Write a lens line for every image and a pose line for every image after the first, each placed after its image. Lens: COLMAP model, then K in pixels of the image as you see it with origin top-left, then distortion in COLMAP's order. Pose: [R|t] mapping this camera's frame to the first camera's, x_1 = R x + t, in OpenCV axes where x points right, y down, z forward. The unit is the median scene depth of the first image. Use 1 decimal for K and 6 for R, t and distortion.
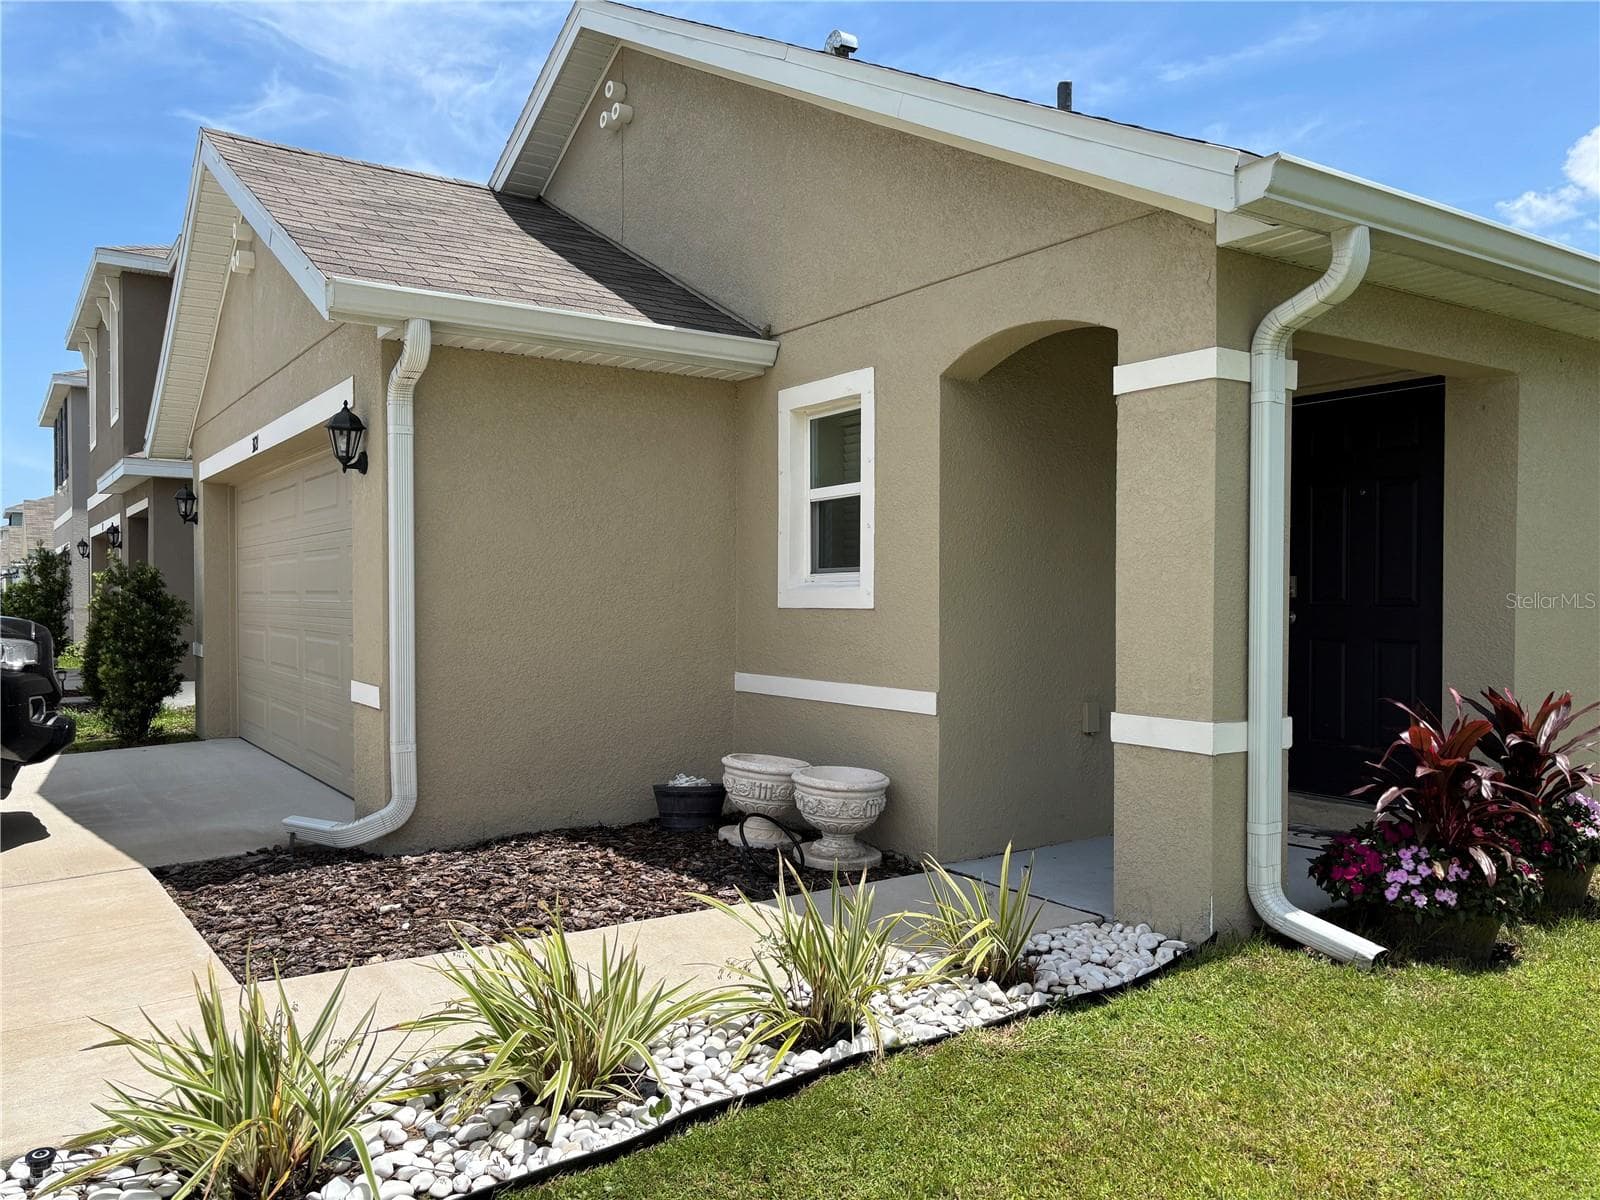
lens RADIAL K [[1217.2, 0, 800.0], [0, 1217.2, 600.0], [0, 0, 1]] dist [-0.006369, 0.000346]
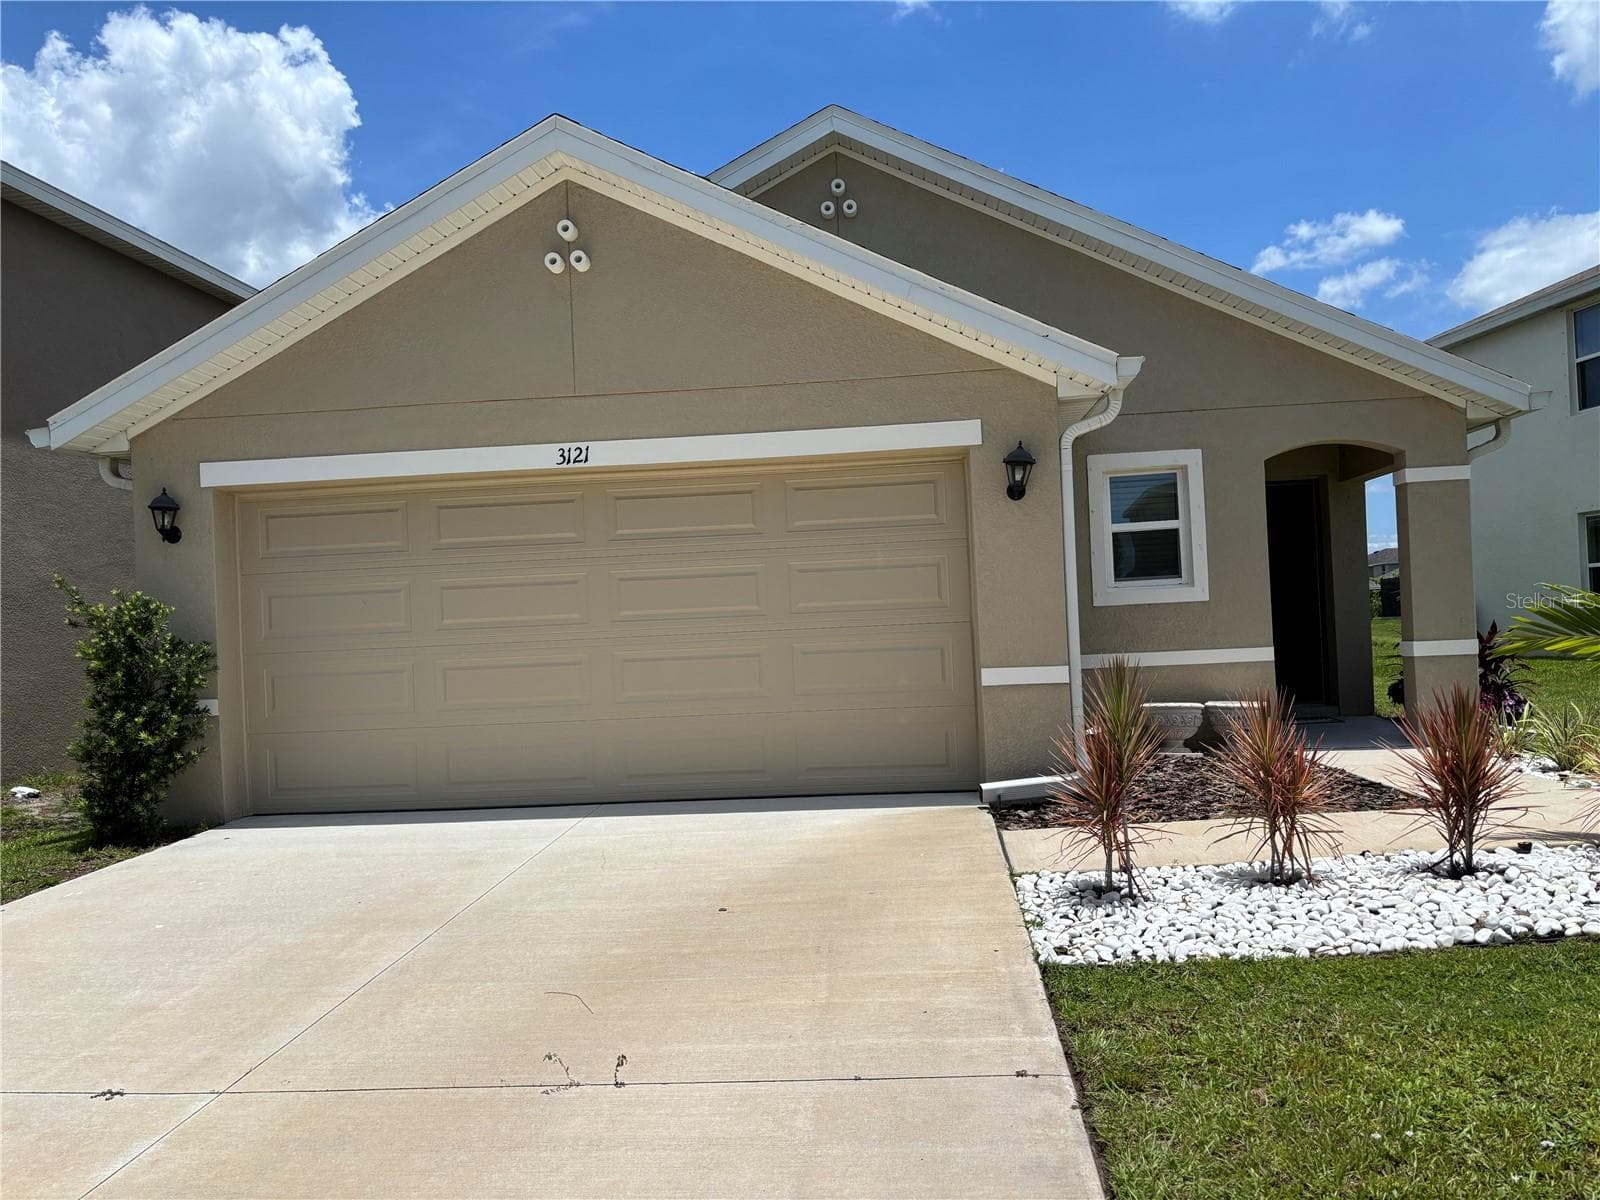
lens RADIAL K [[1223.8, 0, 811.6], [0, 1223.8, 607.9], [0, 0, 1]] dist [-0.000145, 0.039206]
pose [[0.653807, -0.016316, 0.756485, -1.497362], [0.046637, 0.998736, -0.018766, 0.022954], [-0.755222, 0.047549, 0.653742, 0.341629]]
